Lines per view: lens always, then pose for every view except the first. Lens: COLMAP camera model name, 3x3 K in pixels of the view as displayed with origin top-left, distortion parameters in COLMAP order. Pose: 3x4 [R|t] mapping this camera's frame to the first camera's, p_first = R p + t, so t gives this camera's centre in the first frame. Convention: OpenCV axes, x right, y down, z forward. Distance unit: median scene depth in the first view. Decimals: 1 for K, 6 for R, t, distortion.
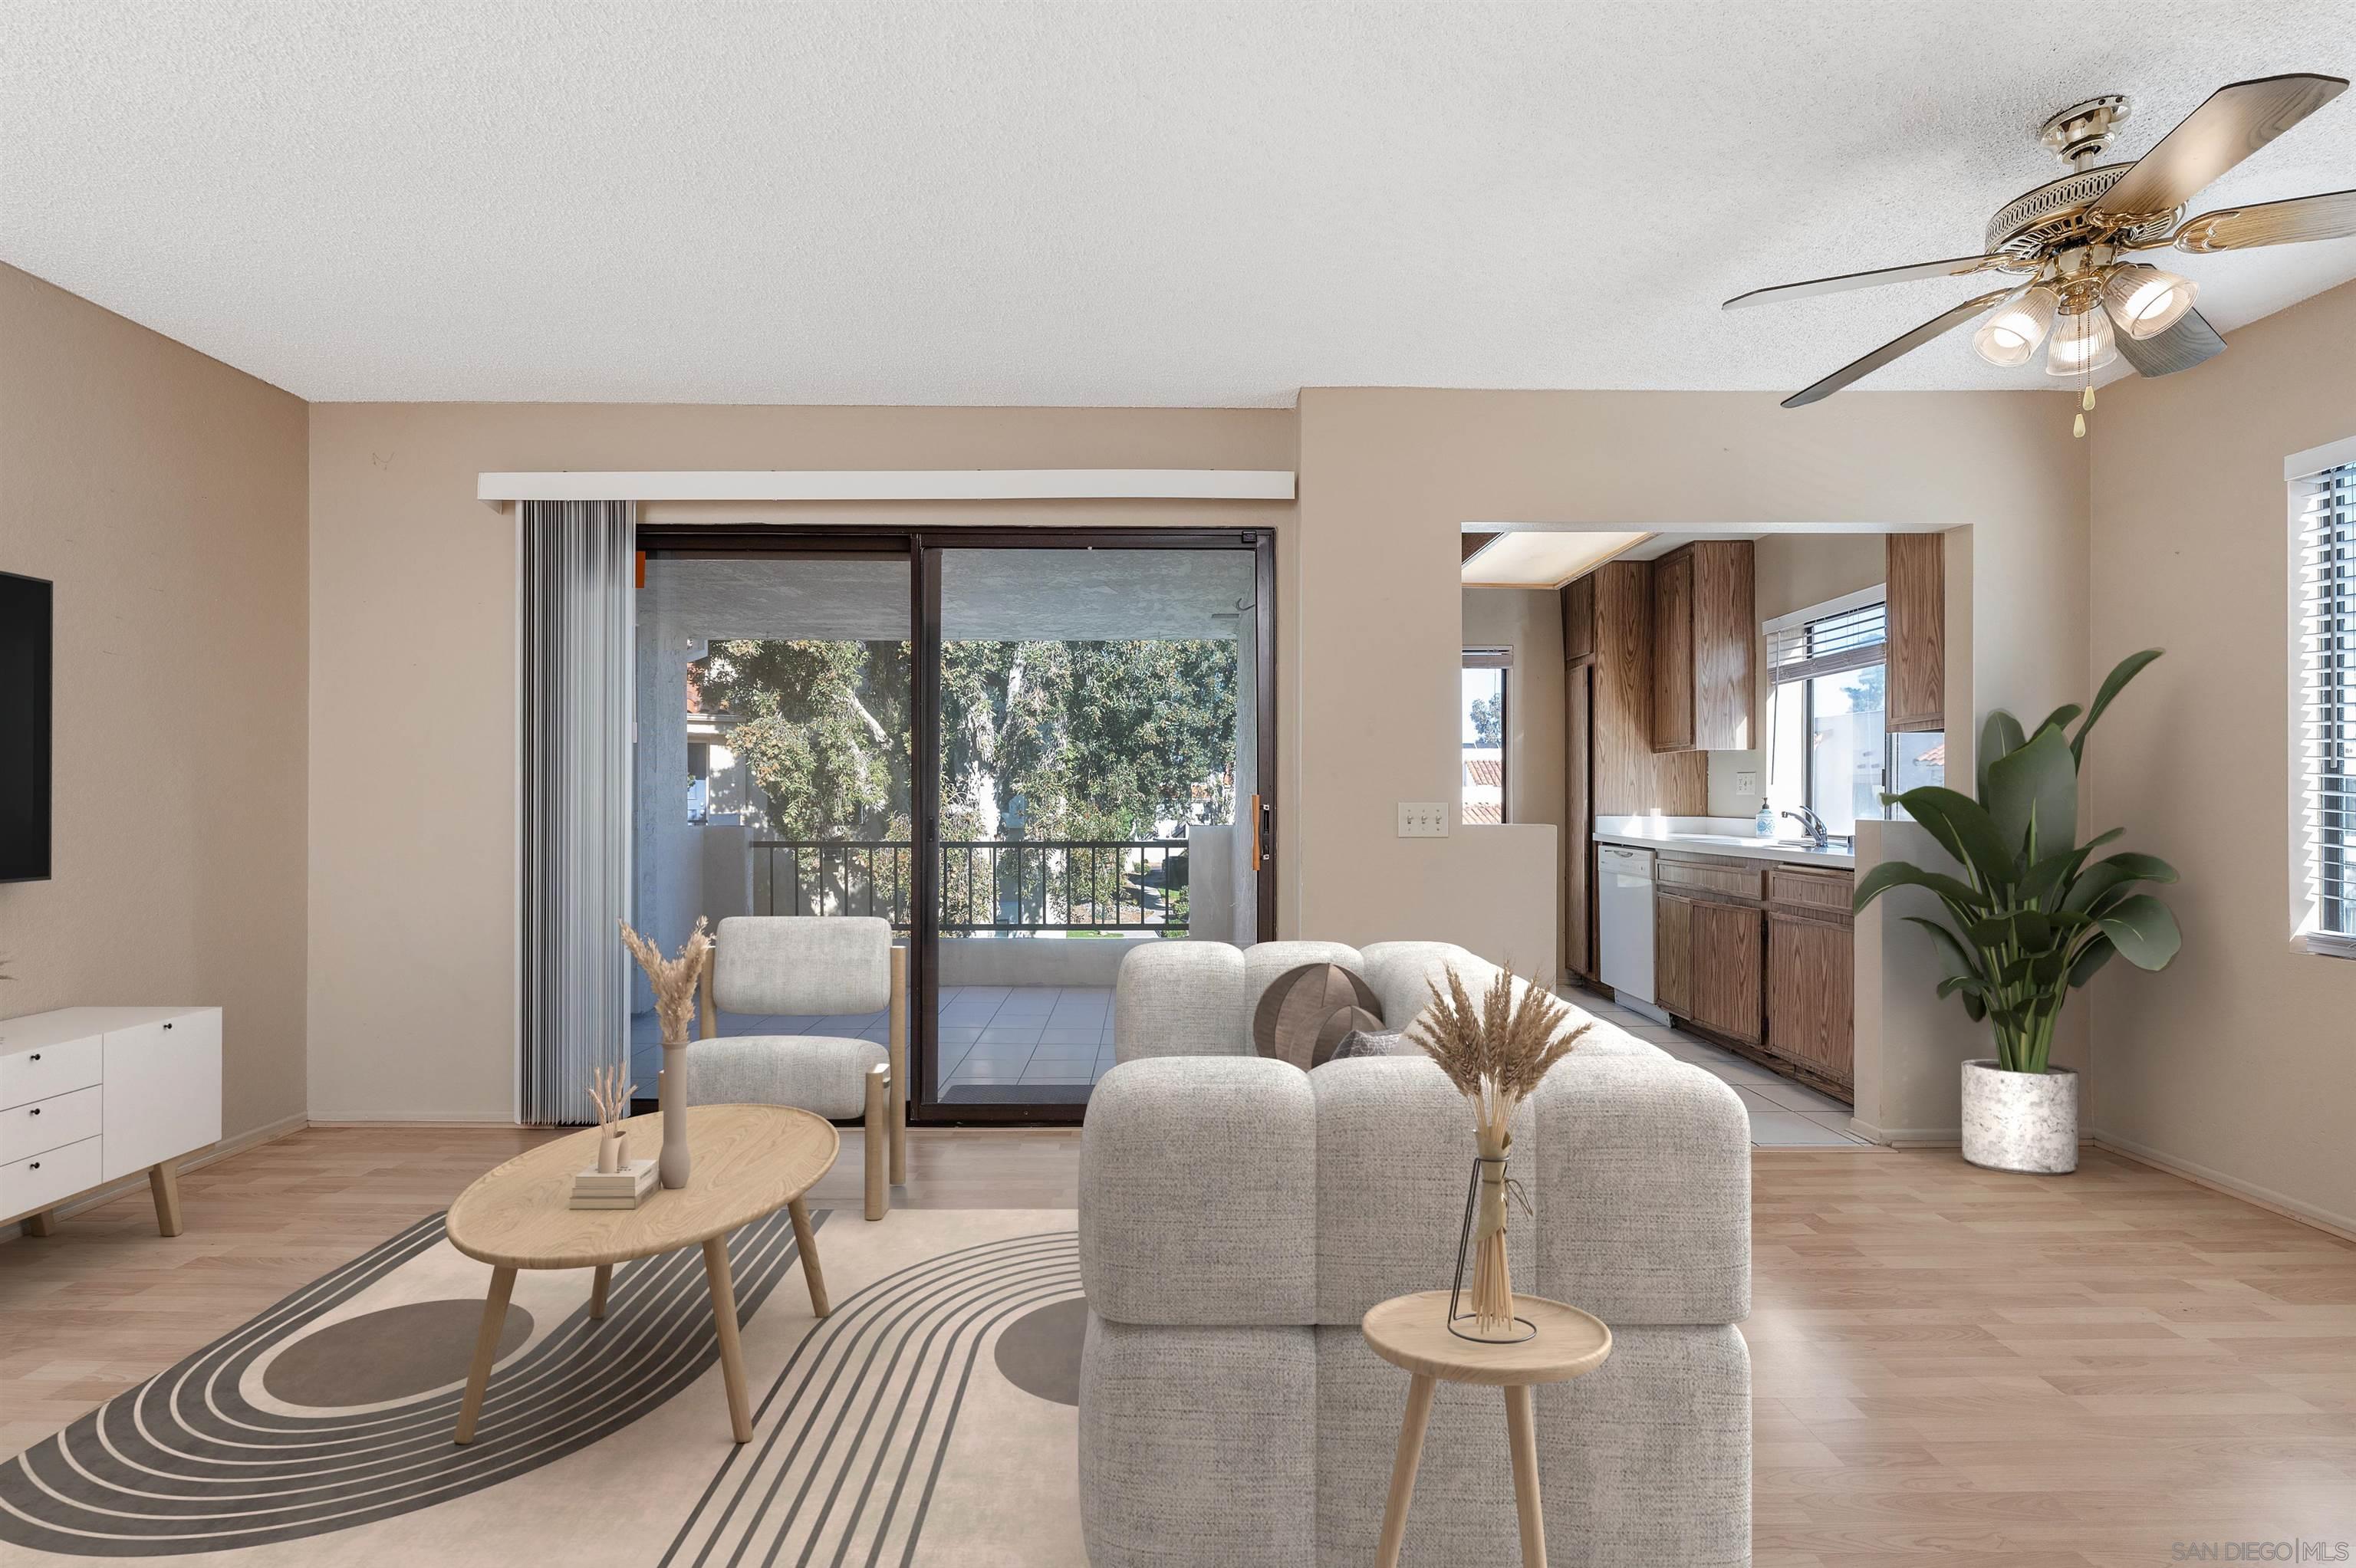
lens RADIAL K [[1005.4, 0, 1165.8], [0, 1005.4, 793.2], [0, 0, 1]] dist [0.011892, 0.000102]
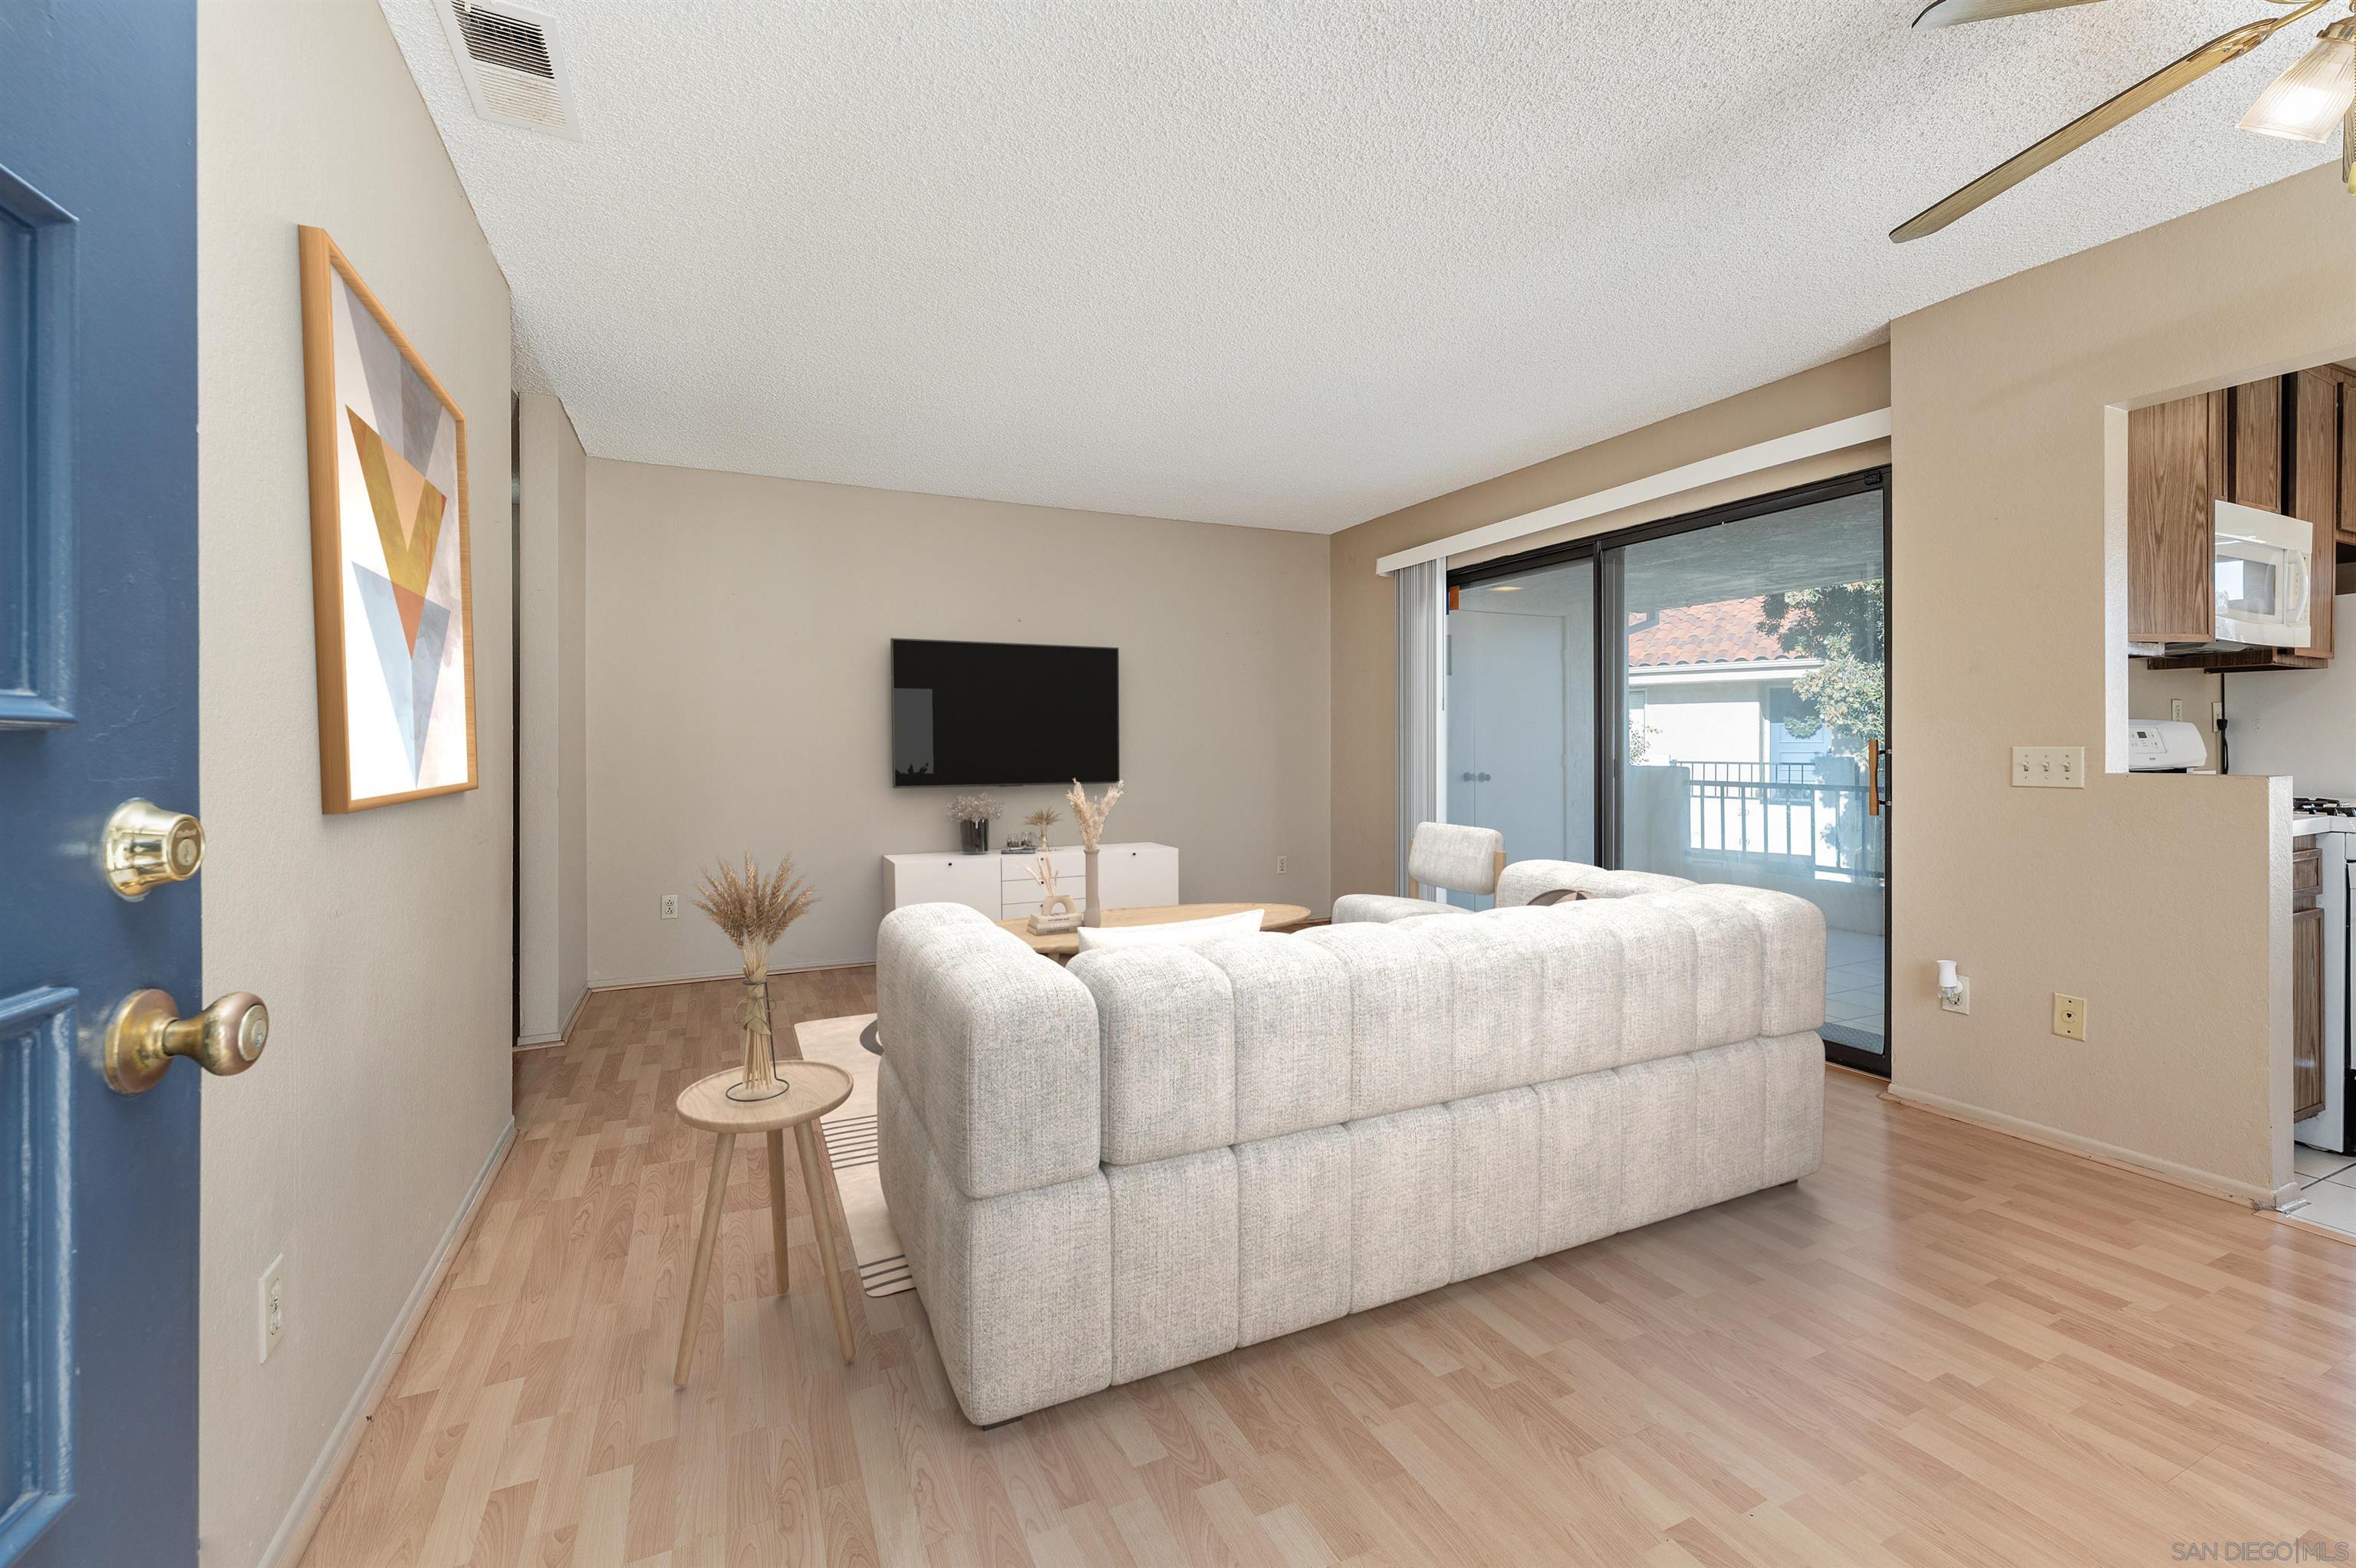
lens RADIAL K [[973.5, 0, 1180.4], [0, 973.5, 739.4], [0, 0, 1]] dist [0.000592, 0.000166]
pose [[0.423091, -0.008208, -0.906050, 0.661629], [0.011648, 0.999926, -0.003619, -0.002632], [0.906012, -0.009023, 0.423155, -0.020507]]
